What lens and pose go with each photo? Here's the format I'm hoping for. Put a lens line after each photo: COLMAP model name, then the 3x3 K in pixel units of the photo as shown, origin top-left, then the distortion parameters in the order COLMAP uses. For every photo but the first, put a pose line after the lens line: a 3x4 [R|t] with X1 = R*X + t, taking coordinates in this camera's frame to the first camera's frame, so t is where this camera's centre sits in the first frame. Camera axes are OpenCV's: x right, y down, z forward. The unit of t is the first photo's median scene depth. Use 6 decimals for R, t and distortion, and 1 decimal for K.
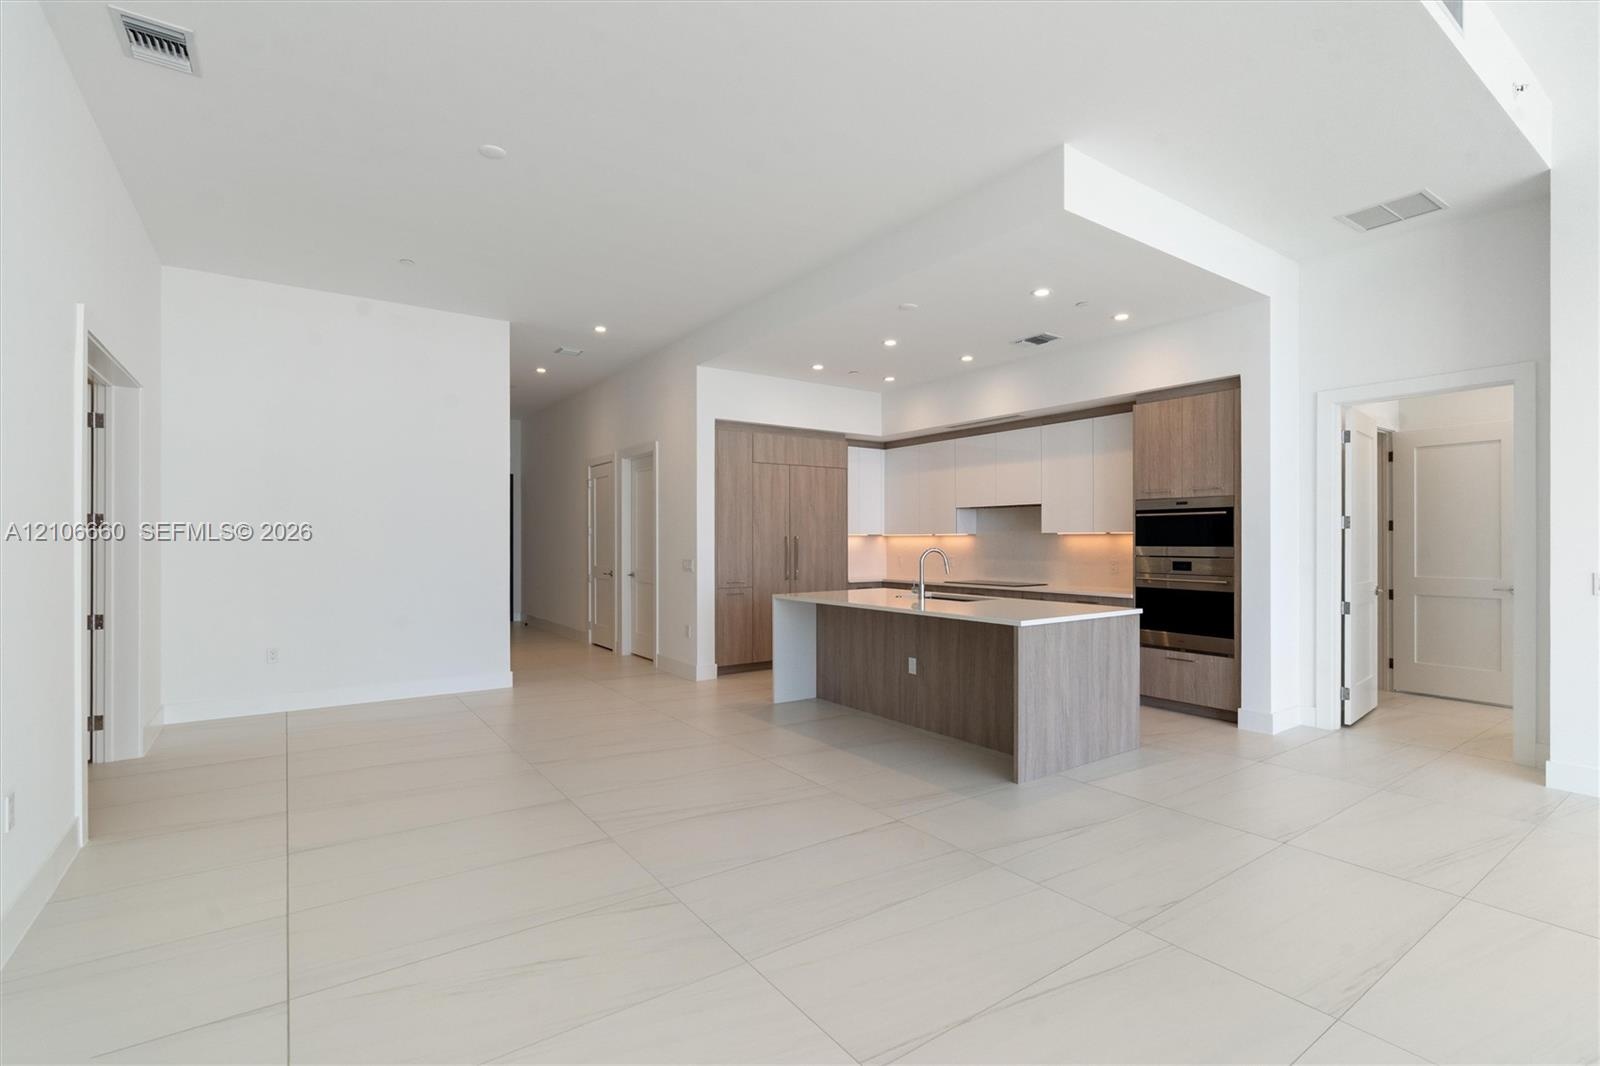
lens RADIAL K [[740.4, 0, 808.1], [0, 740.4, 540.3], [0, 0, 1]] dist [-0.000936, -0.000200]
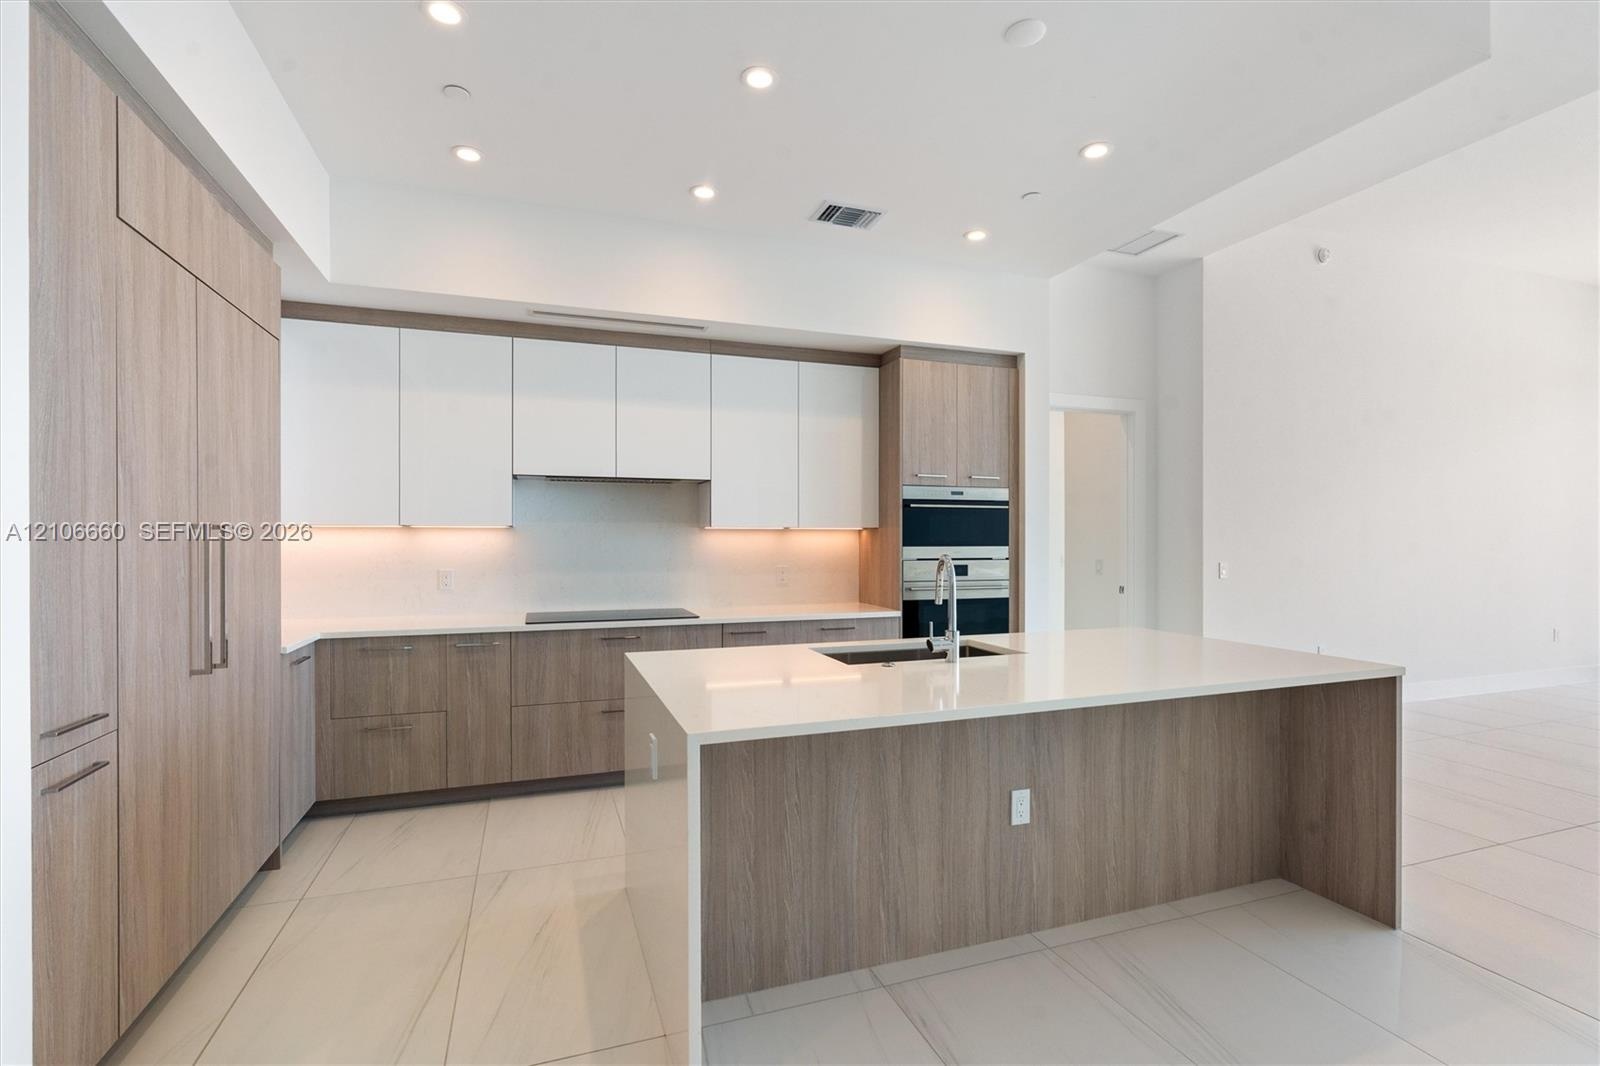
lens RADIAL K [[740.4, 0, 808.1], [0, 740.4, 540.3], [0, 0, 1]] dist [-0.000936, -0.000200]
pose [[0.266542, -0.001313, 0.963822, -0.313366], [-0.000219, 0.999999, 0.001423, 0.000440], [-0.963823, -0.000591, 0.266542, 0.912257]]
